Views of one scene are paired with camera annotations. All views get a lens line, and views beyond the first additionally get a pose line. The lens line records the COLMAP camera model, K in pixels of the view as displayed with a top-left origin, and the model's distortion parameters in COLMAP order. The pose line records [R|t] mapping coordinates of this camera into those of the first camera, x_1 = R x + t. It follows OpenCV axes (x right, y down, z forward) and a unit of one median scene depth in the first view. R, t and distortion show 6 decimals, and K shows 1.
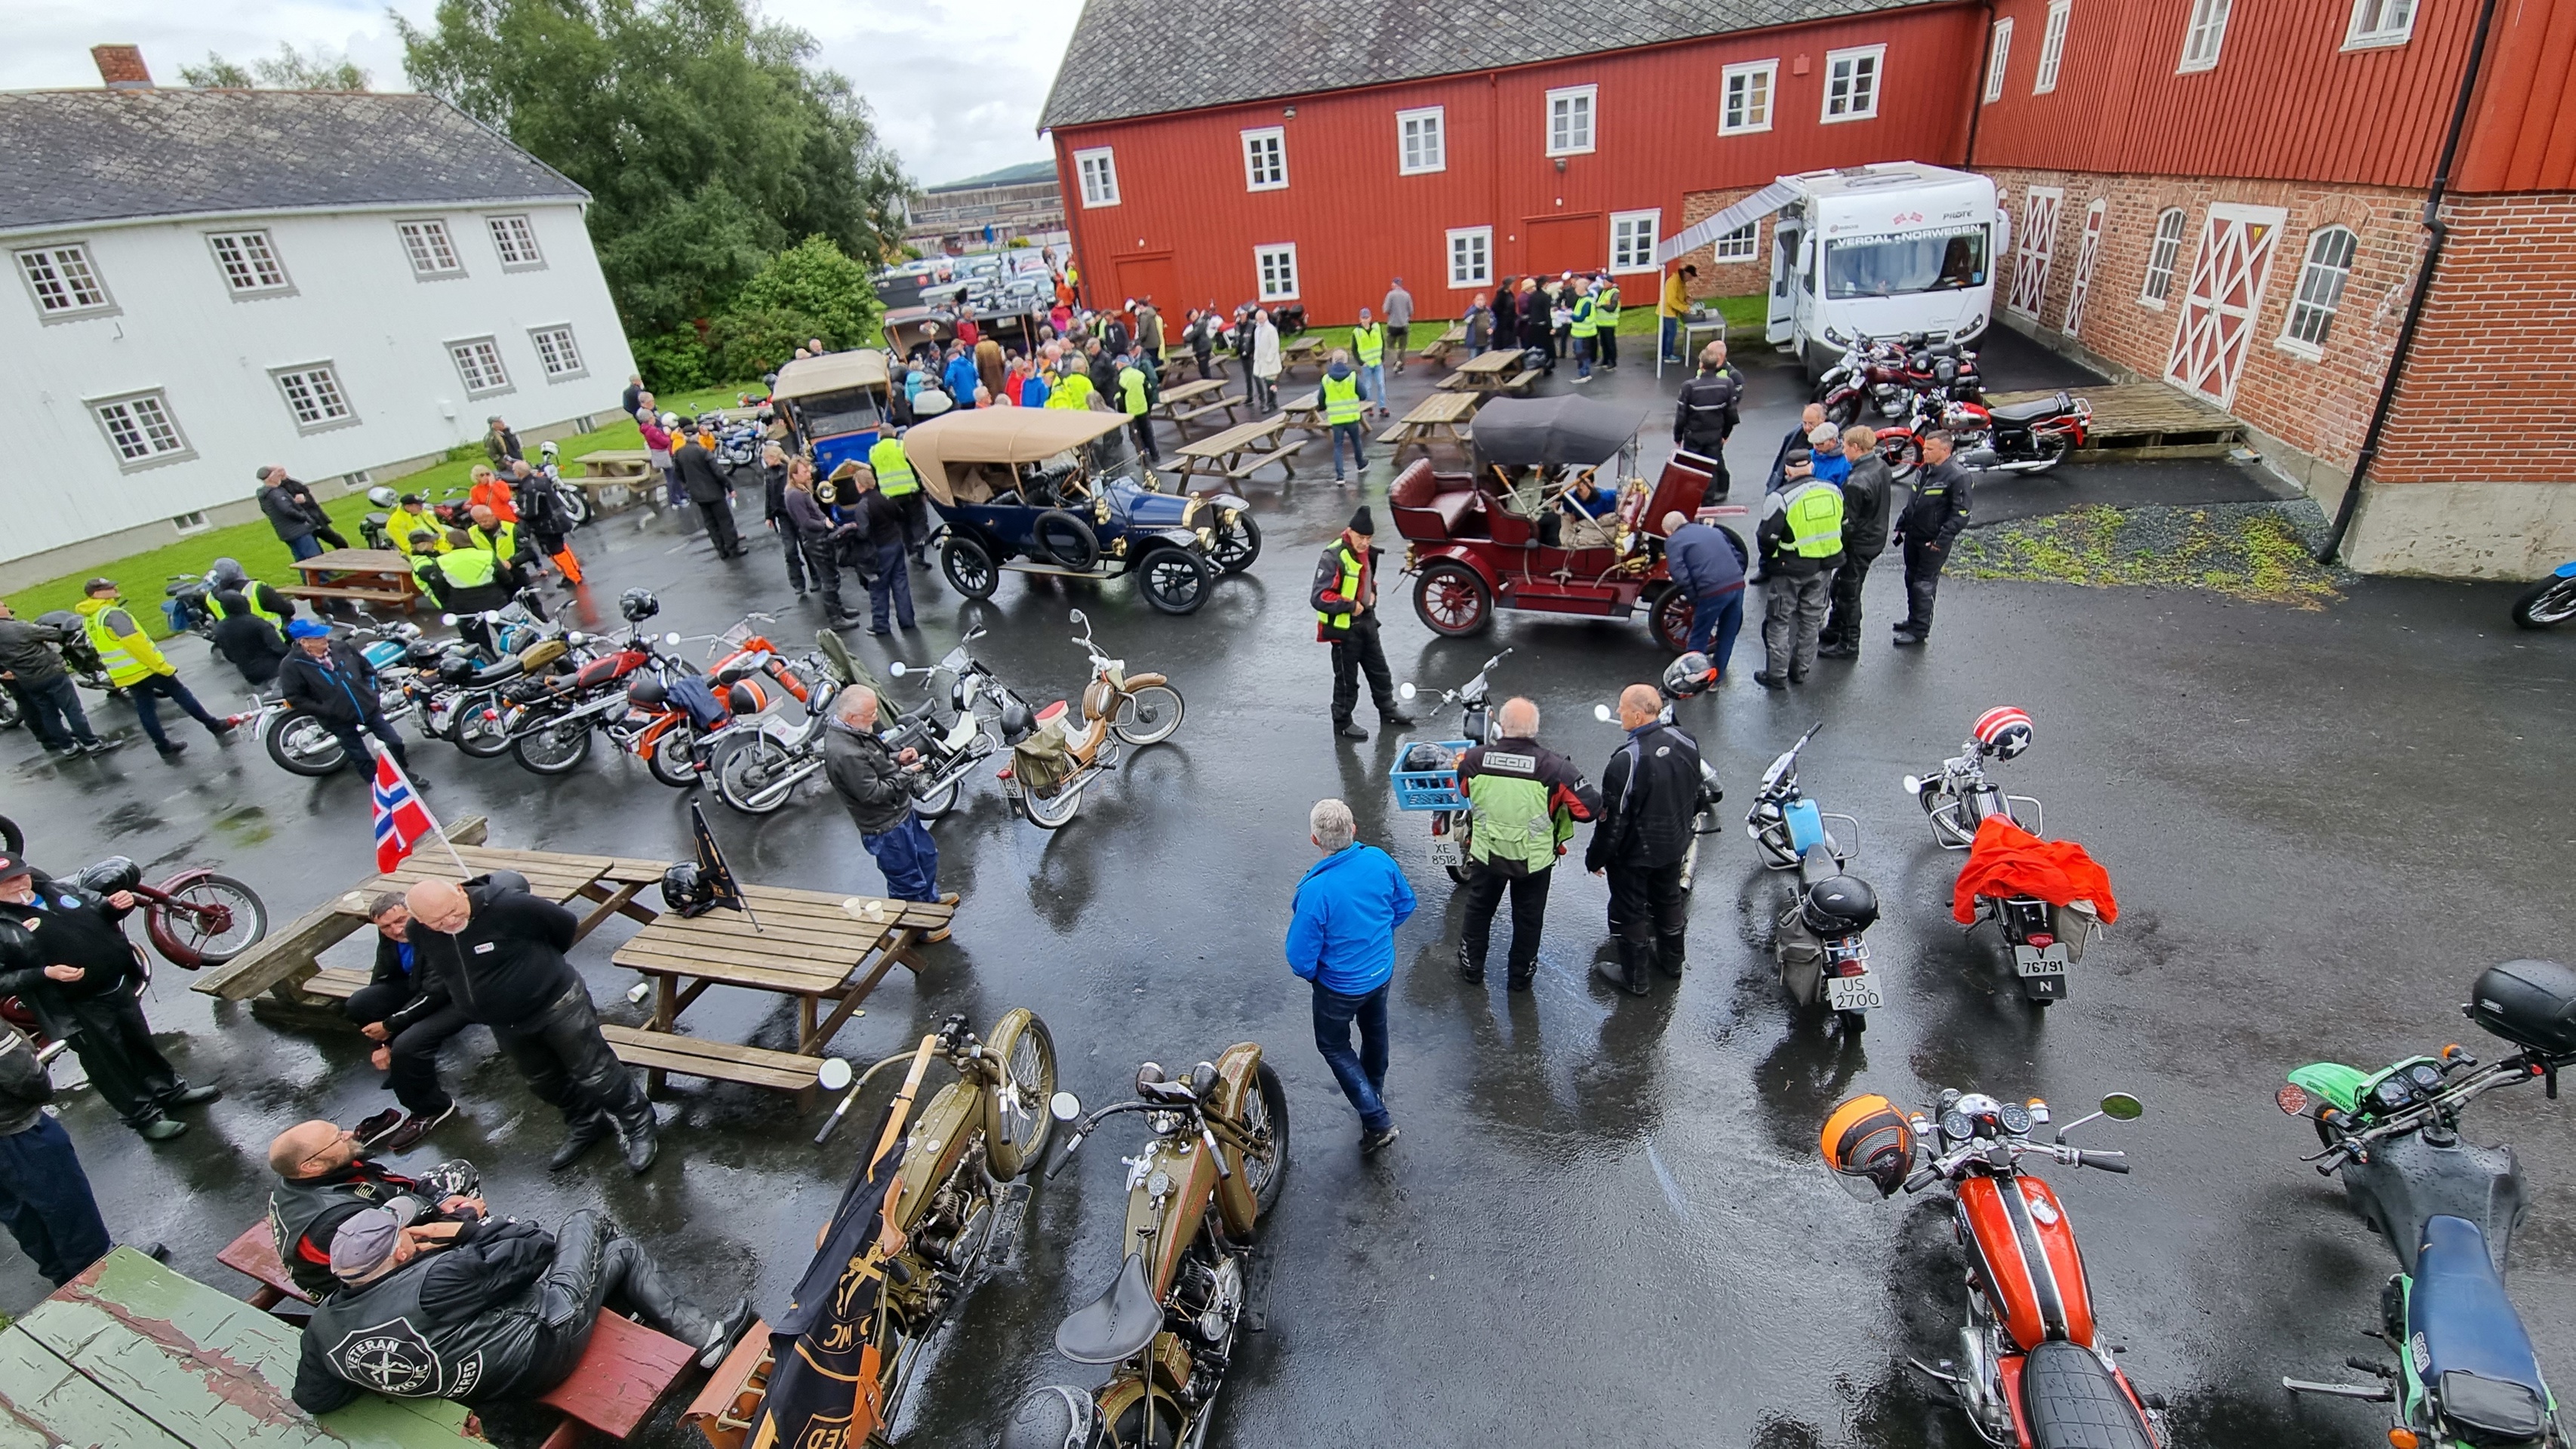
lens RADIAL K [[977.3, 0, 1293.6], [0, 977.3, 719.8], [0, 0, 1]] dist [-0.000719, -0.004425]
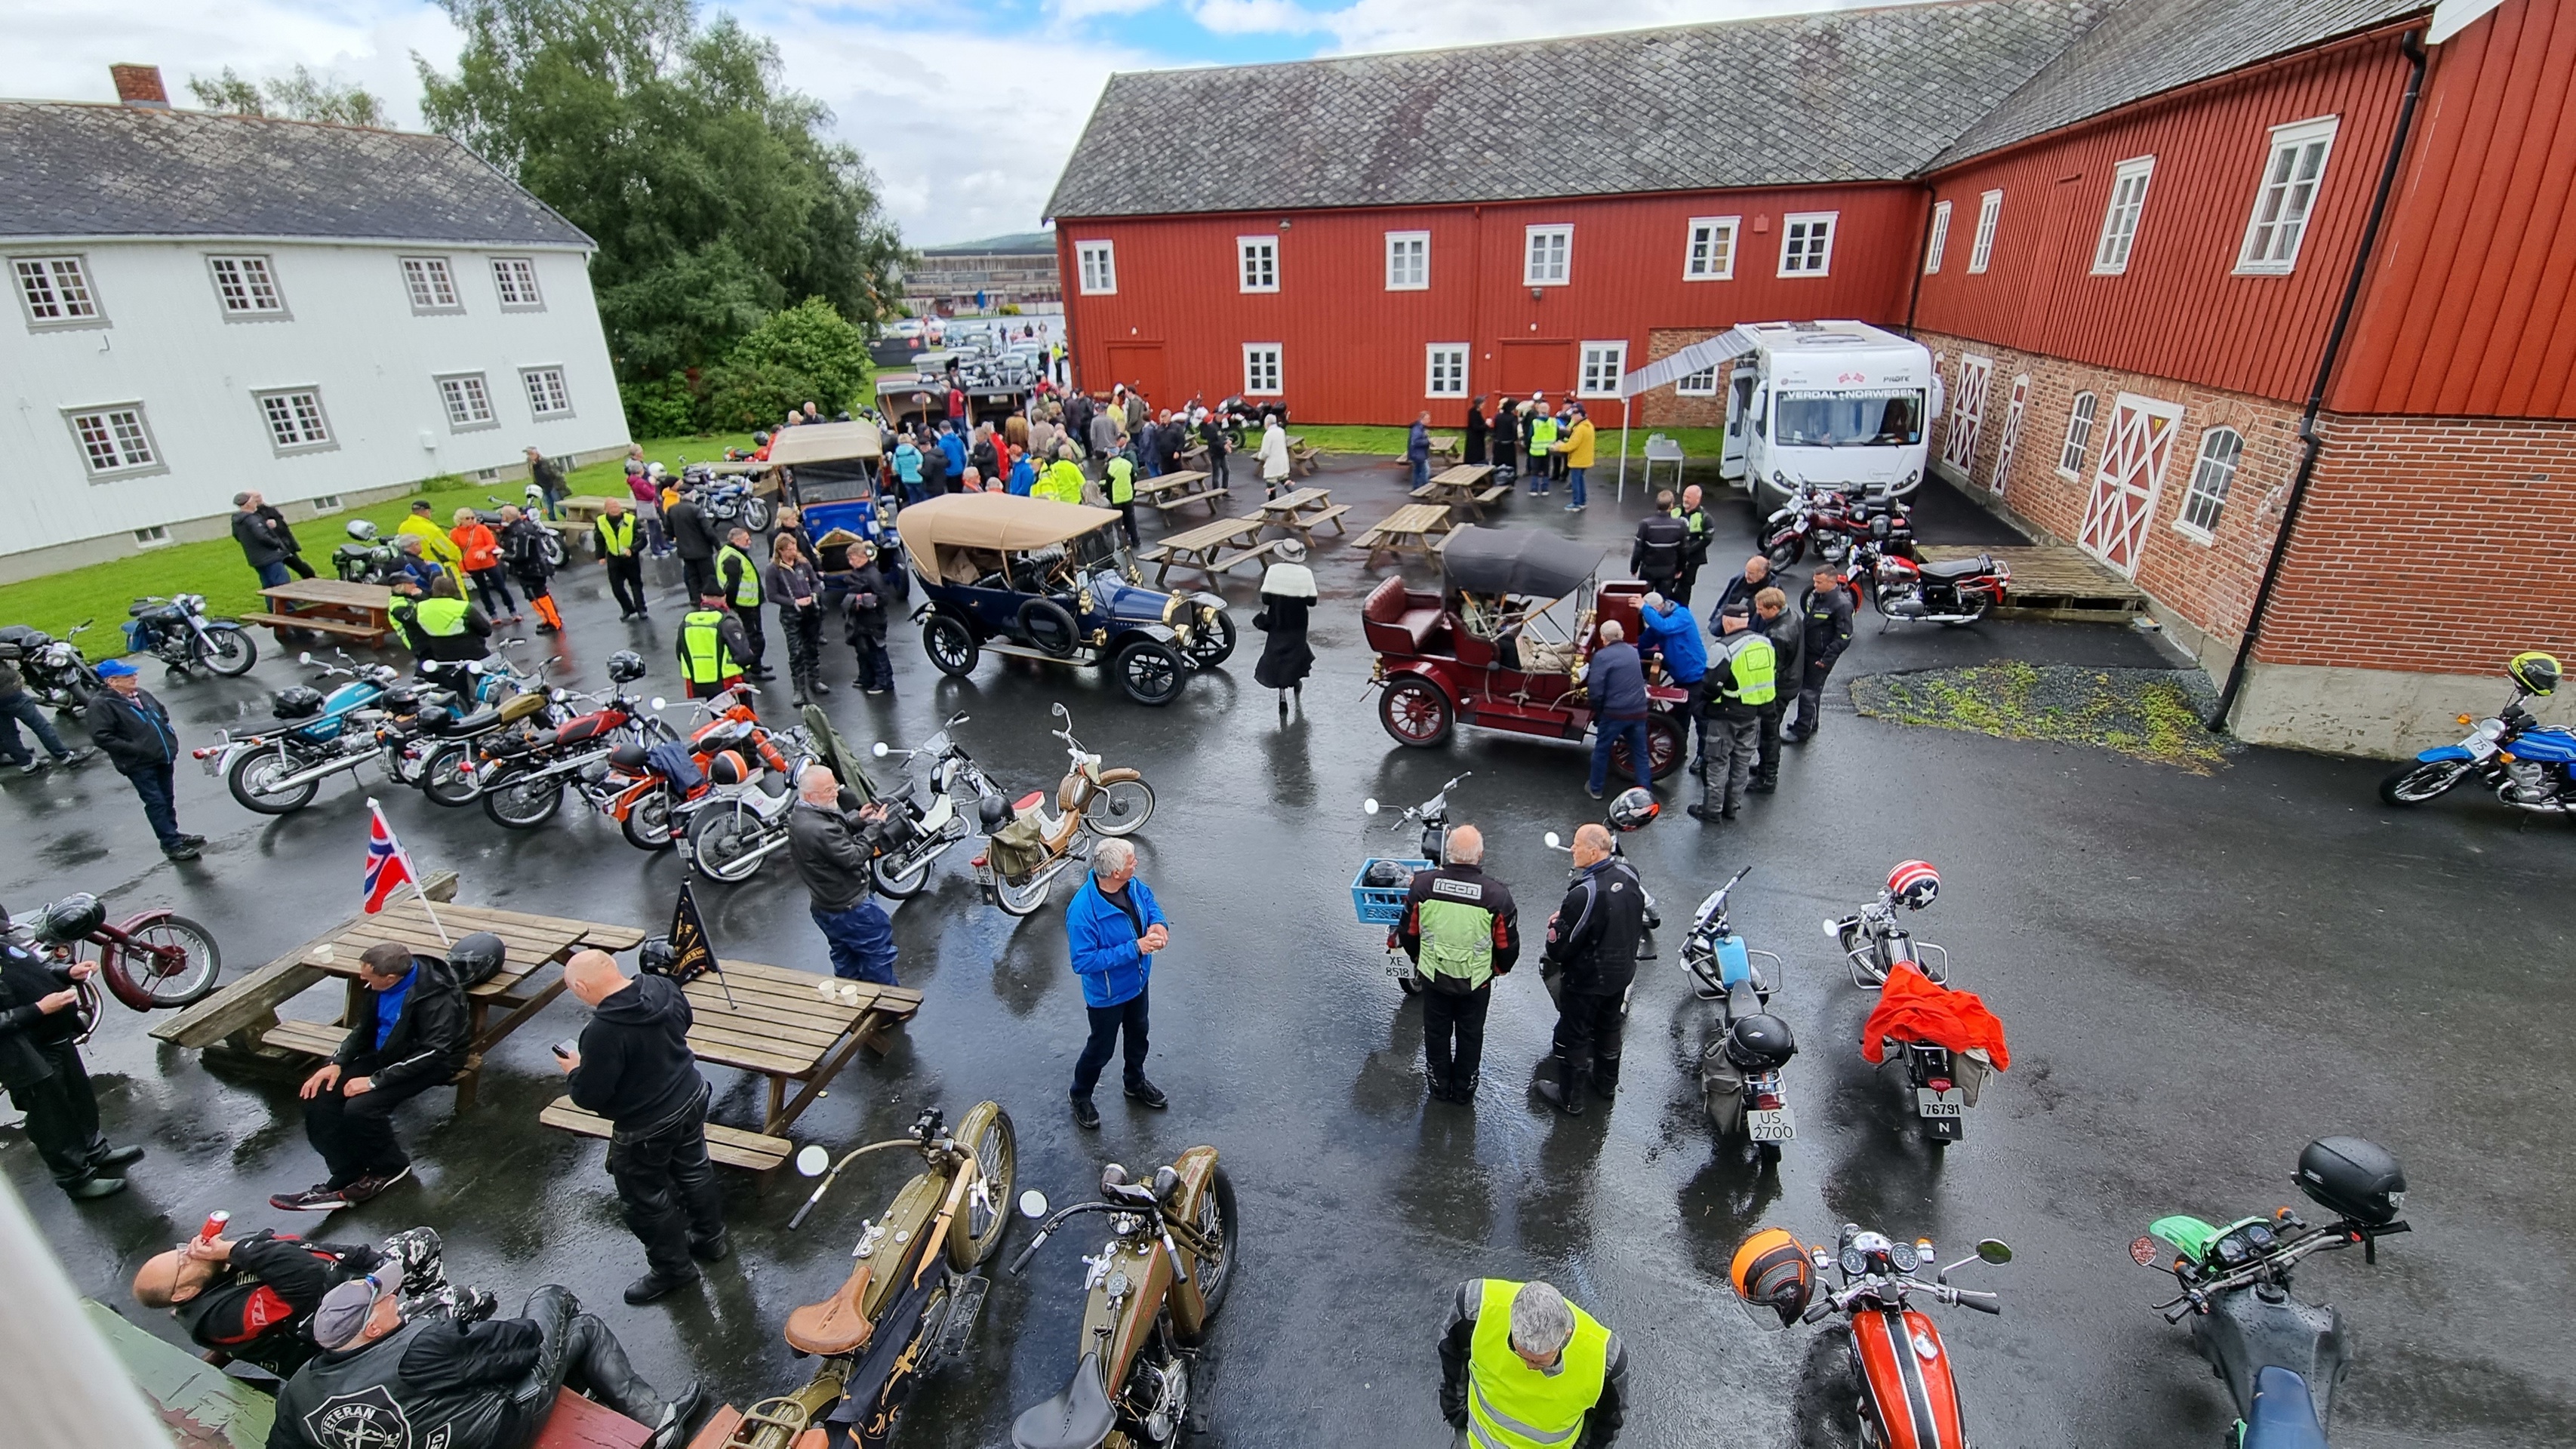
lens RADIAL K [[977.3, 0, 1290.1], [0, 977.3, 727.0], [0, 0, 1]] dist [-0.000719, -0.004425]
pose [[0.997029, 0.065802, 0.040048, -0.012919], [-0.062908, 0.995584, -0.069672, -0.024126], [-0.044455, 0.066946, 0.996766, -0.038810]]
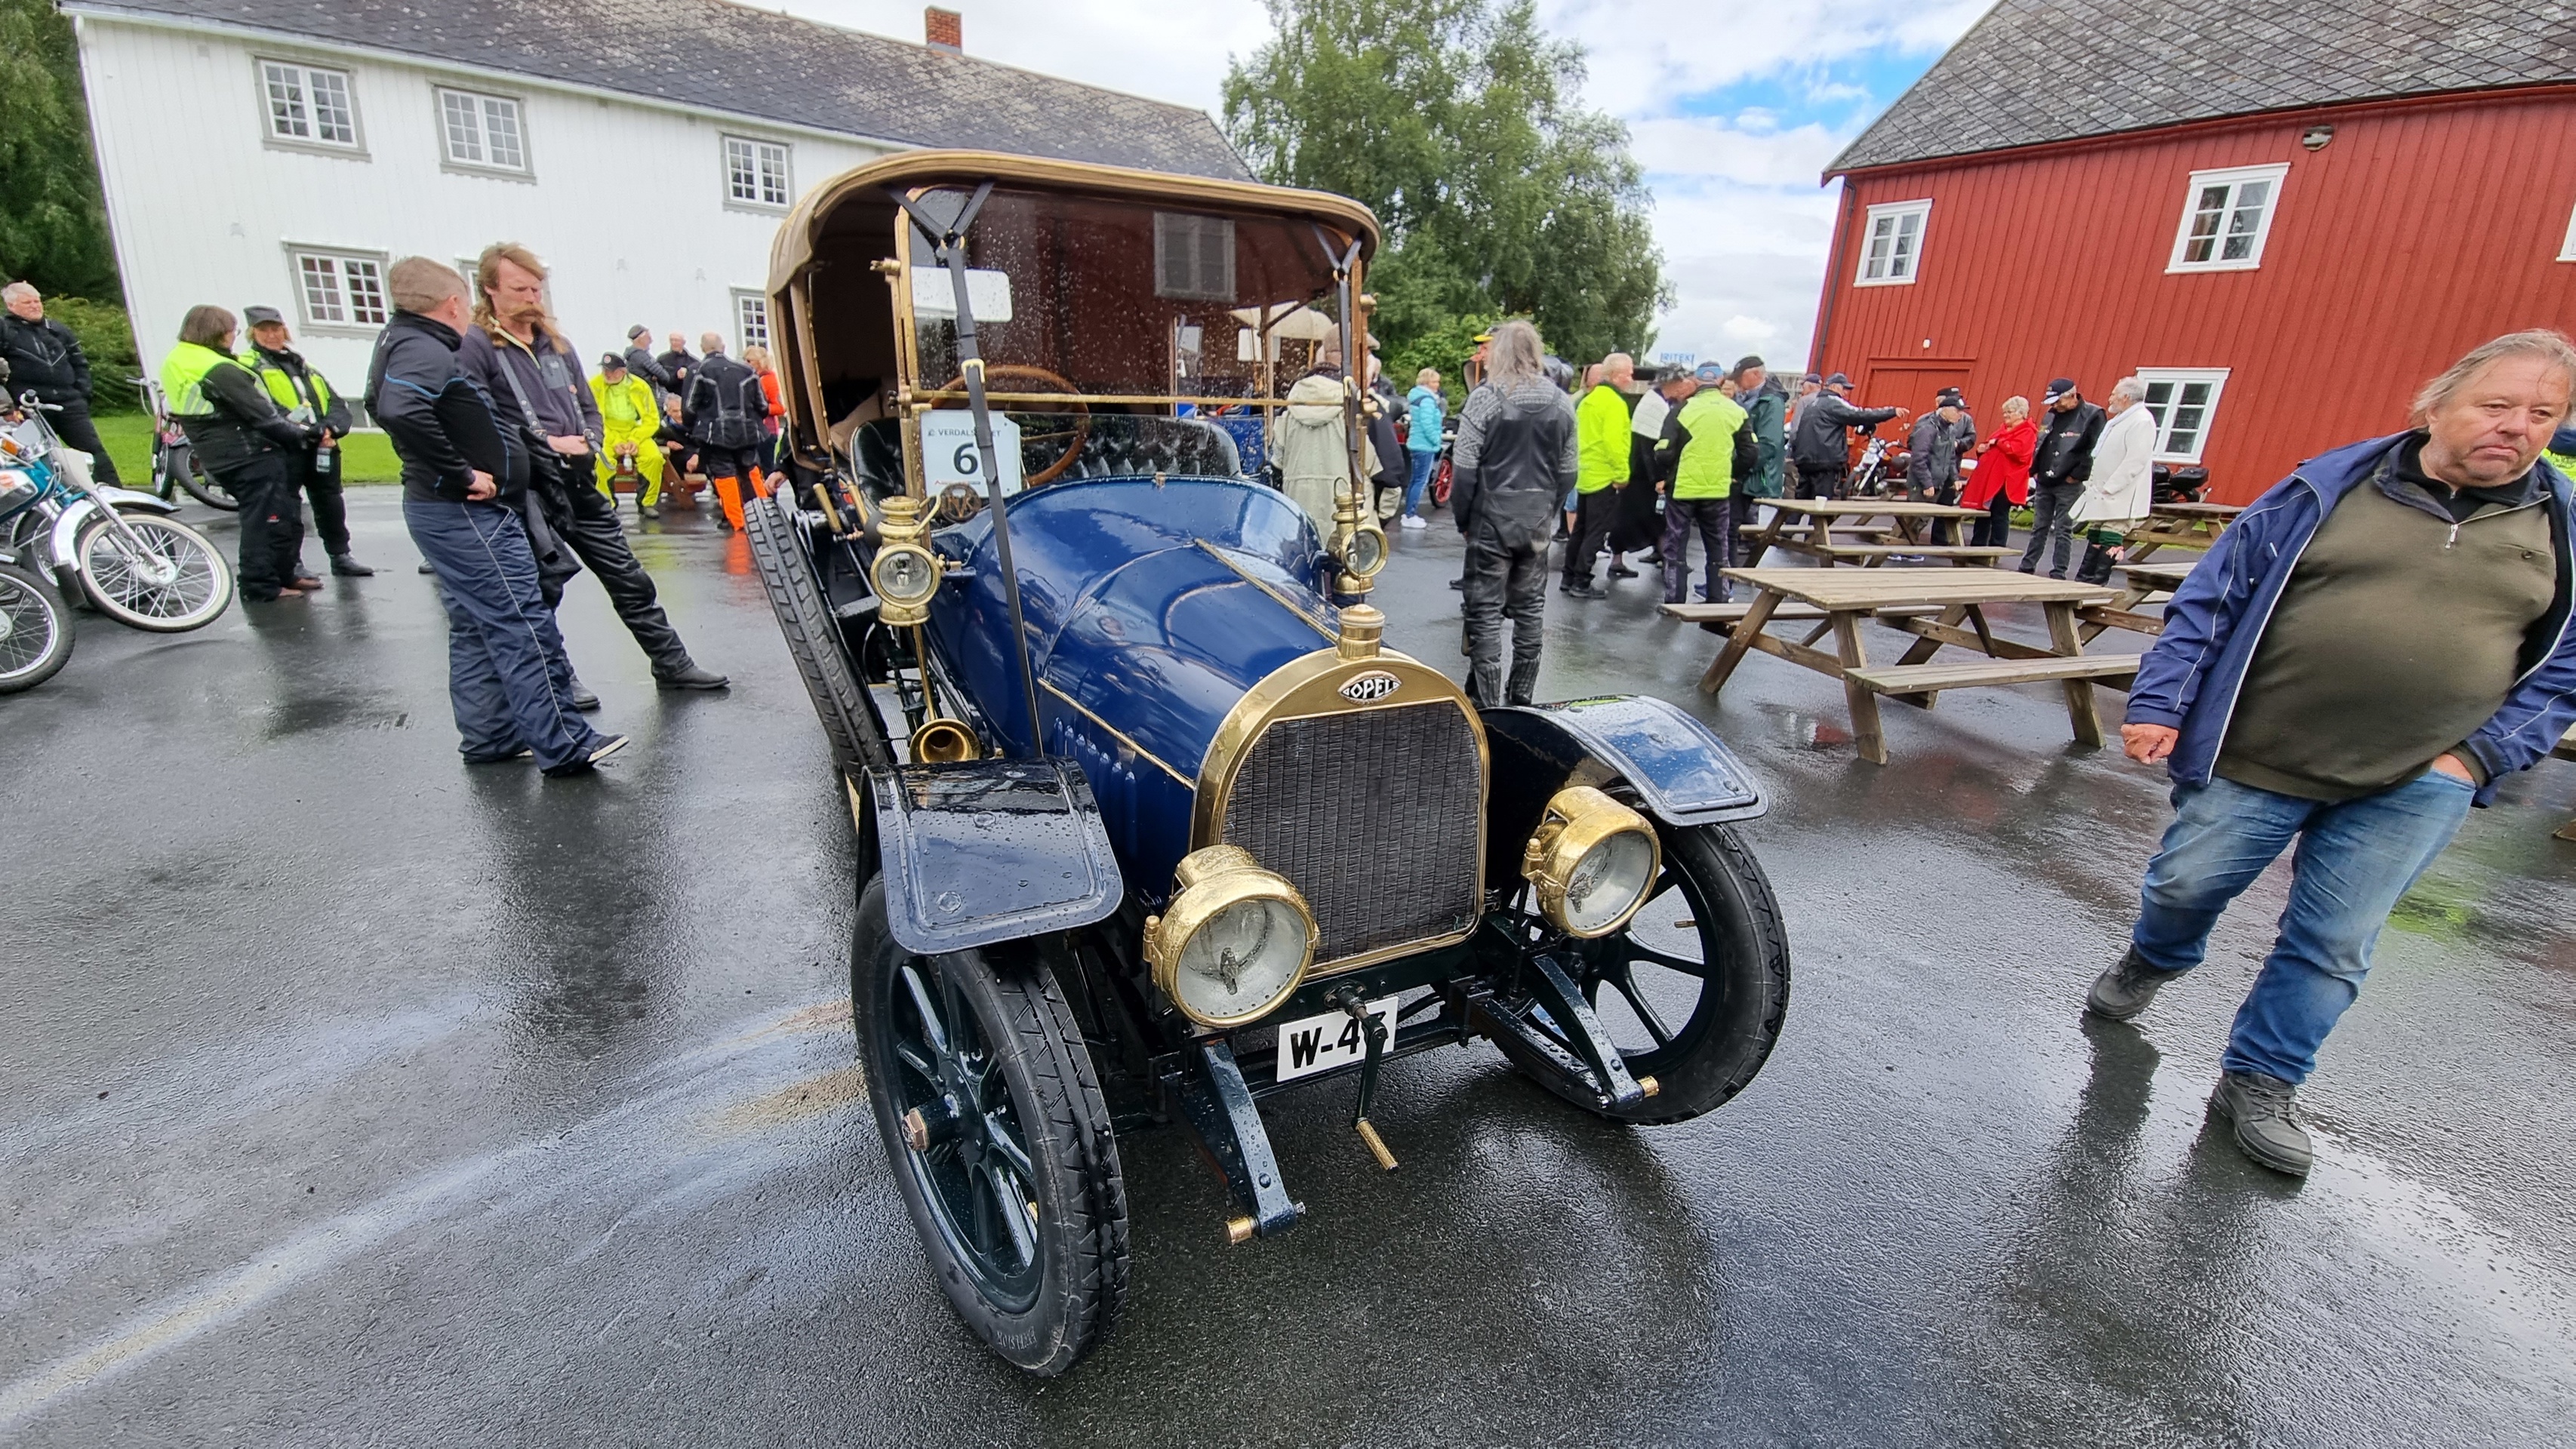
lens RADIAL K [[977.3, 0, 1327.7], [0, 977.3, 737.5], [0, 0, 1]] dist [-0.000719, -0.004425]
pose [[0.756223, 0.335128, -0.561975, -0.016512], [-0.414610, 0.909870, -0.015330, -0.230923], [0.506186, 0.244593, 0.827012, 0.970550]]
